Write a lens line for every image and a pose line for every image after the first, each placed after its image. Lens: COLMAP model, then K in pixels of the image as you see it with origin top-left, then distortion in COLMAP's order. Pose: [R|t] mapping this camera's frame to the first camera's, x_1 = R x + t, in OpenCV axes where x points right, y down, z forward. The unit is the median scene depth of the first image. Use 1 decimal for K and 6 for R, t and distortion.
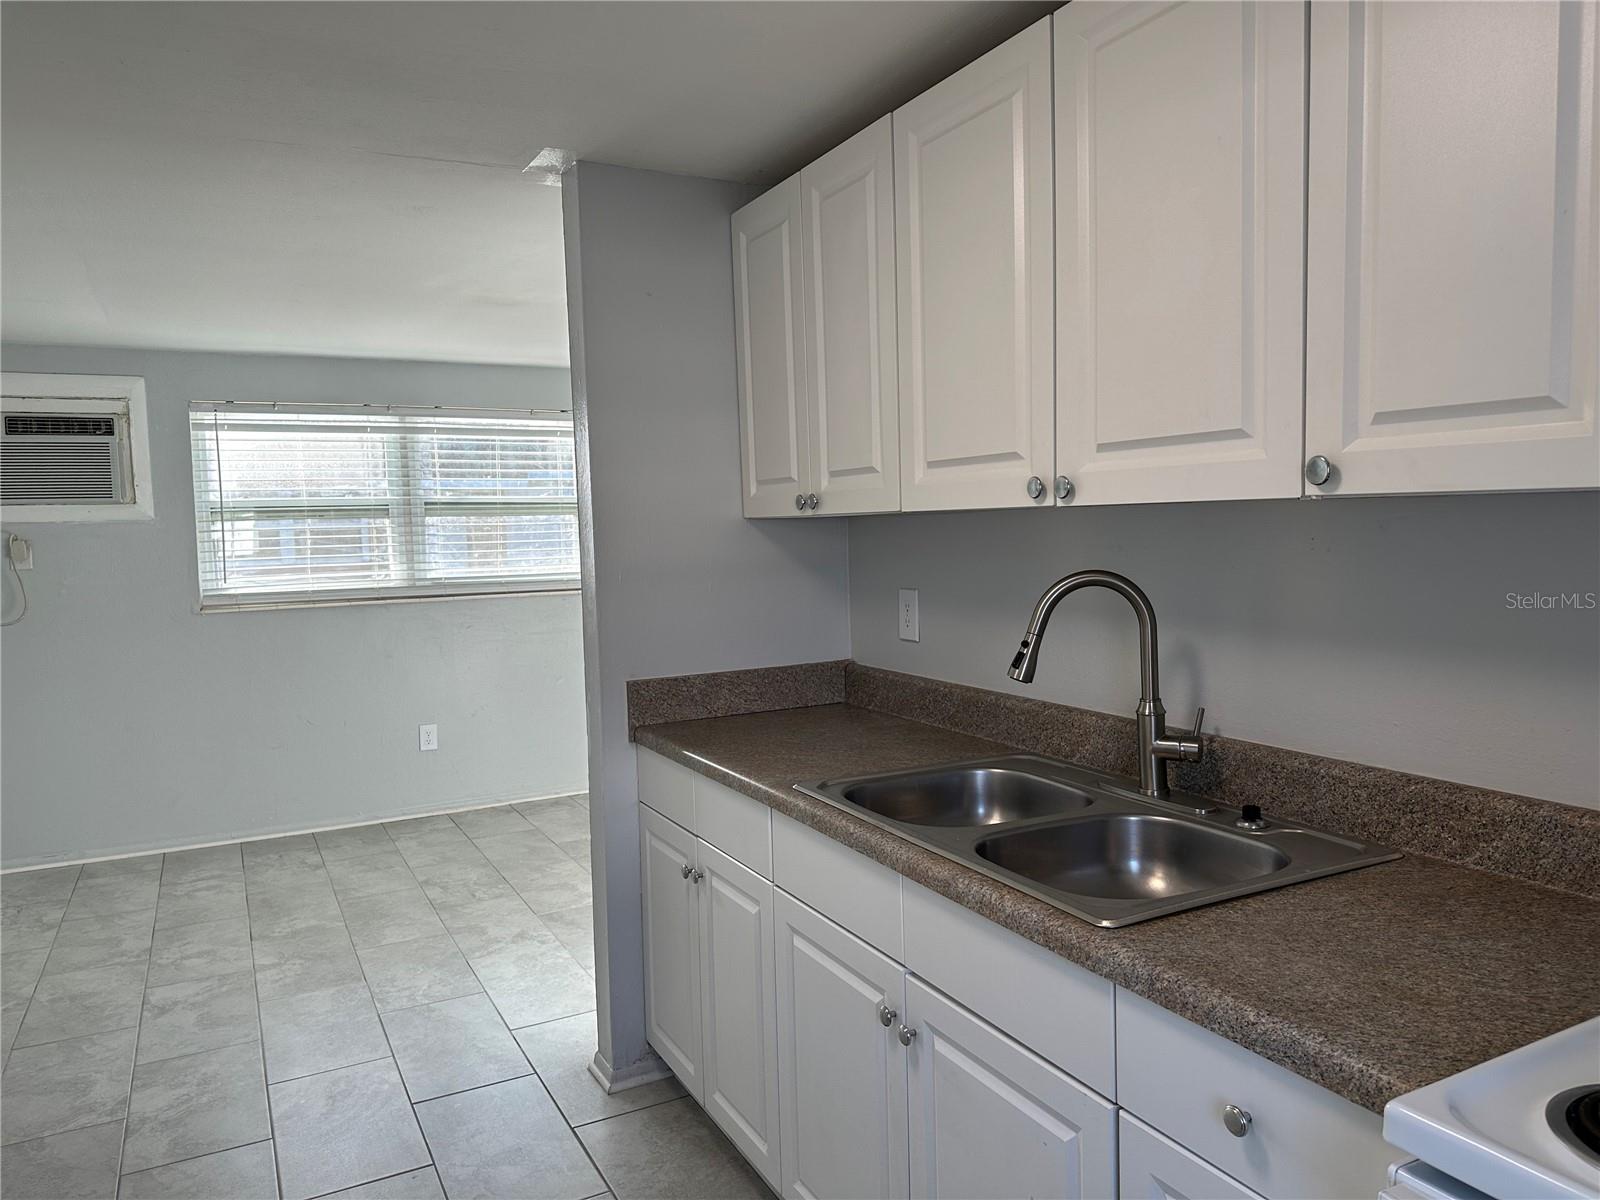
lens RADIAL K [[1144.8, 0, 796.6], [0, 1144.8, 601.7], [0, 0, 1]] dist [0.052939, -0.051219]
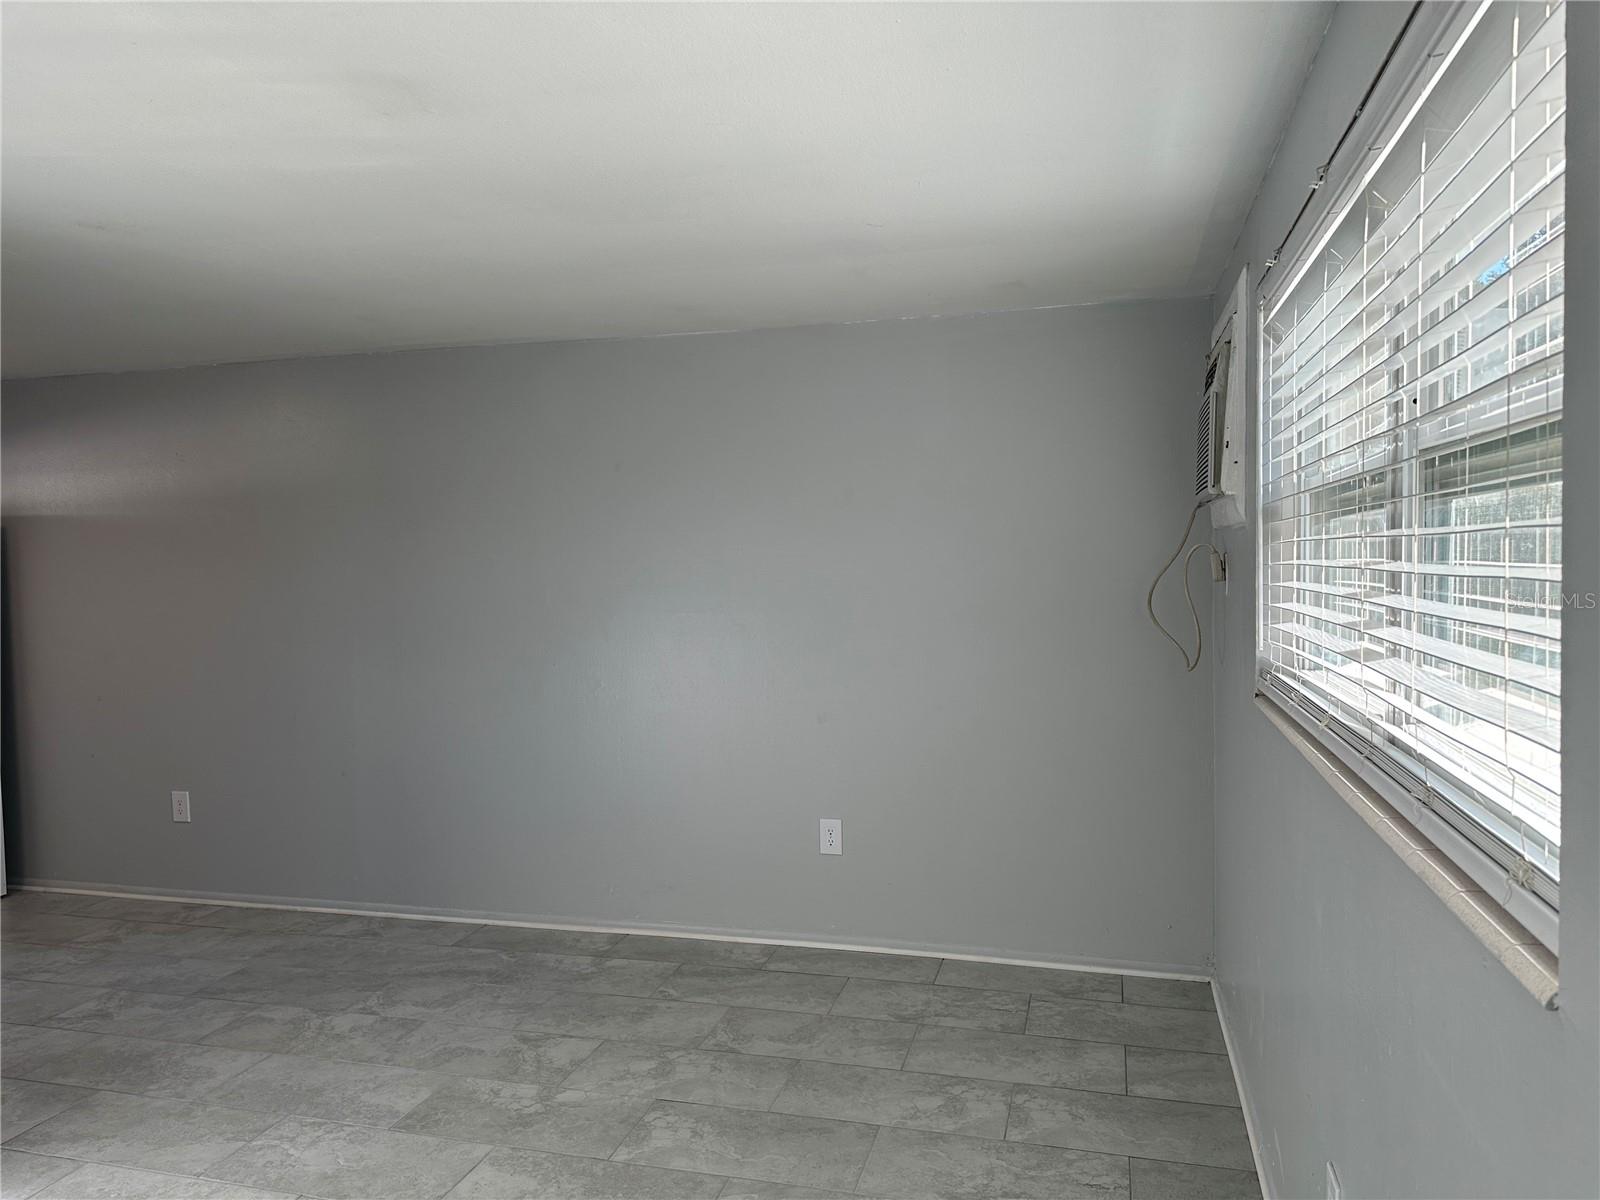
lens RADIAL K [[1144.8, 0, 791.4], [0, 1144.8, 599.5], [0, 0, 1]] dist [0.052939, -0.051219]
pose [[-0.676631, 0.077598, -0.732222, -0.000218], [-0.011297, 0.993220, 0.115697, -0.096251], [0.736236, 0.086556, -0.671167, 1.223242]]
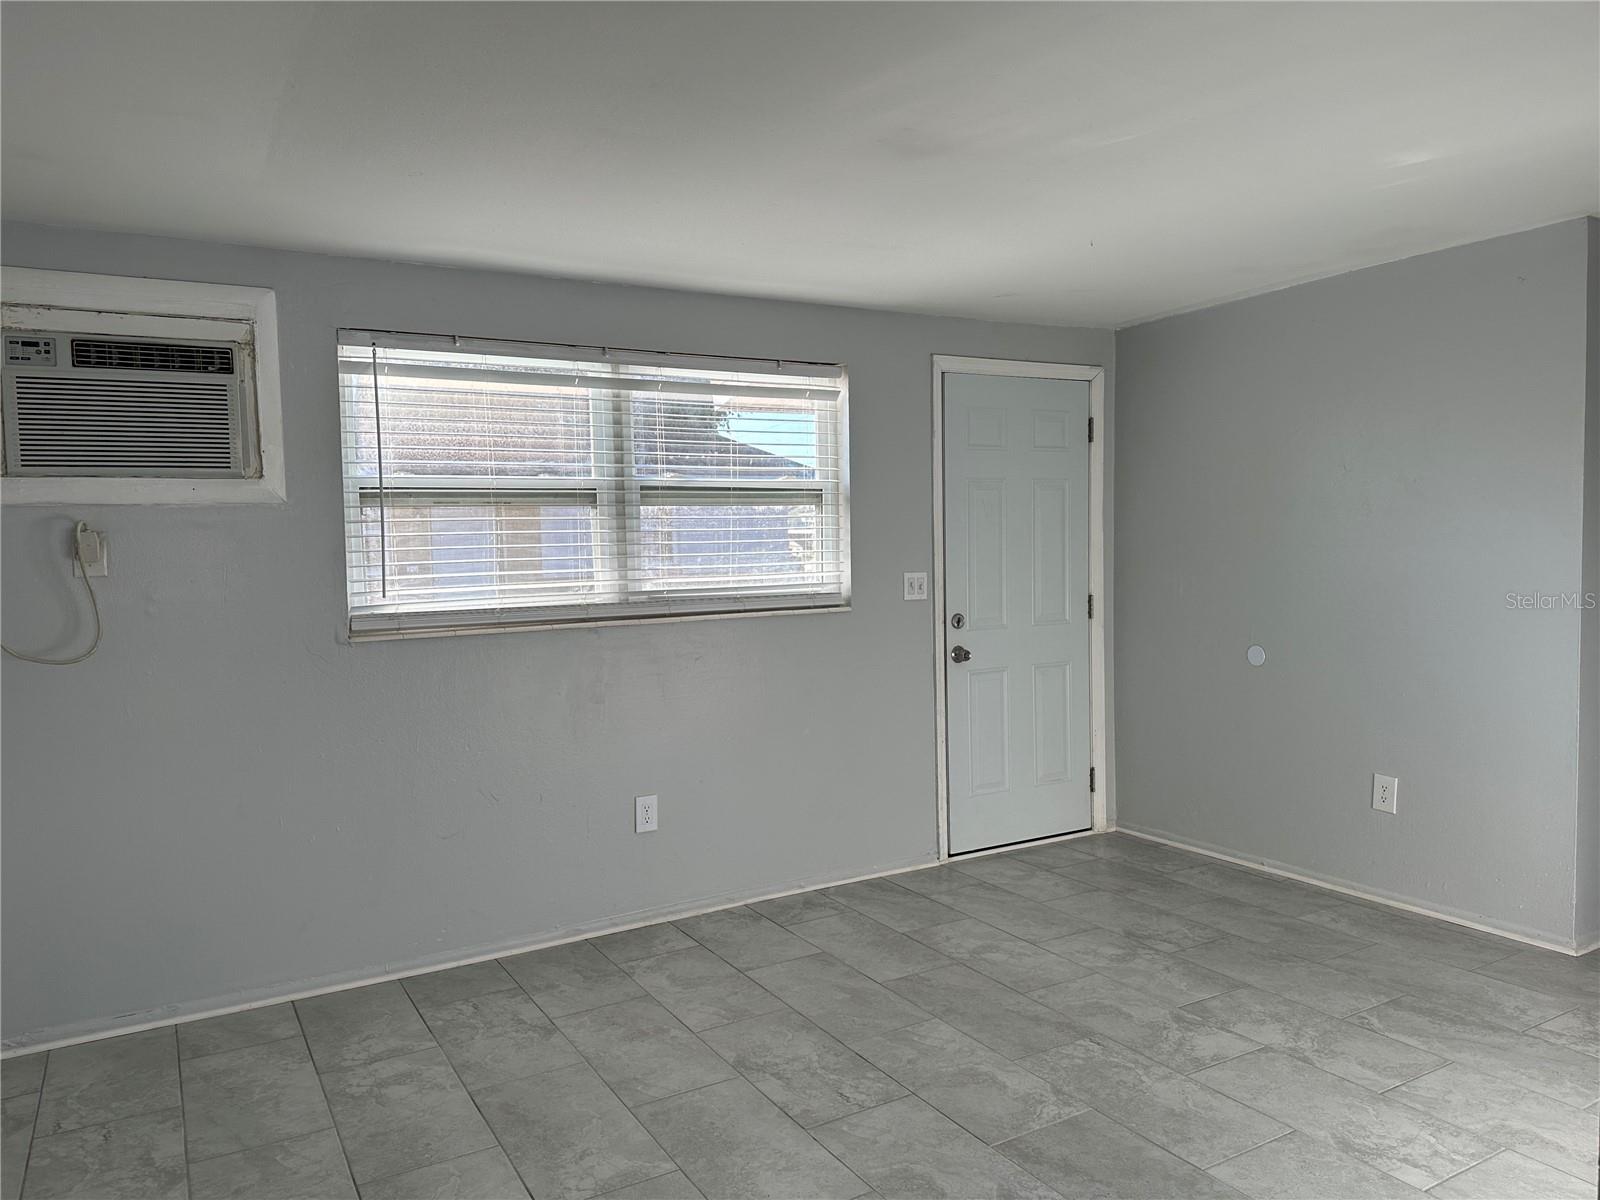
lens RADIAL K [[1144.8, 0, 804.9], [0, 1144.8, 595.1], [0, 0, 1]] dist [0.052939, -0.051219]
pose [[0.998521, 0.004769, 0.054150, -0.293736], [-0.003931, 0.999871, -0.015569, -0.008157], [-0.054217, 0.015333, 0.998411, 0.319567]]
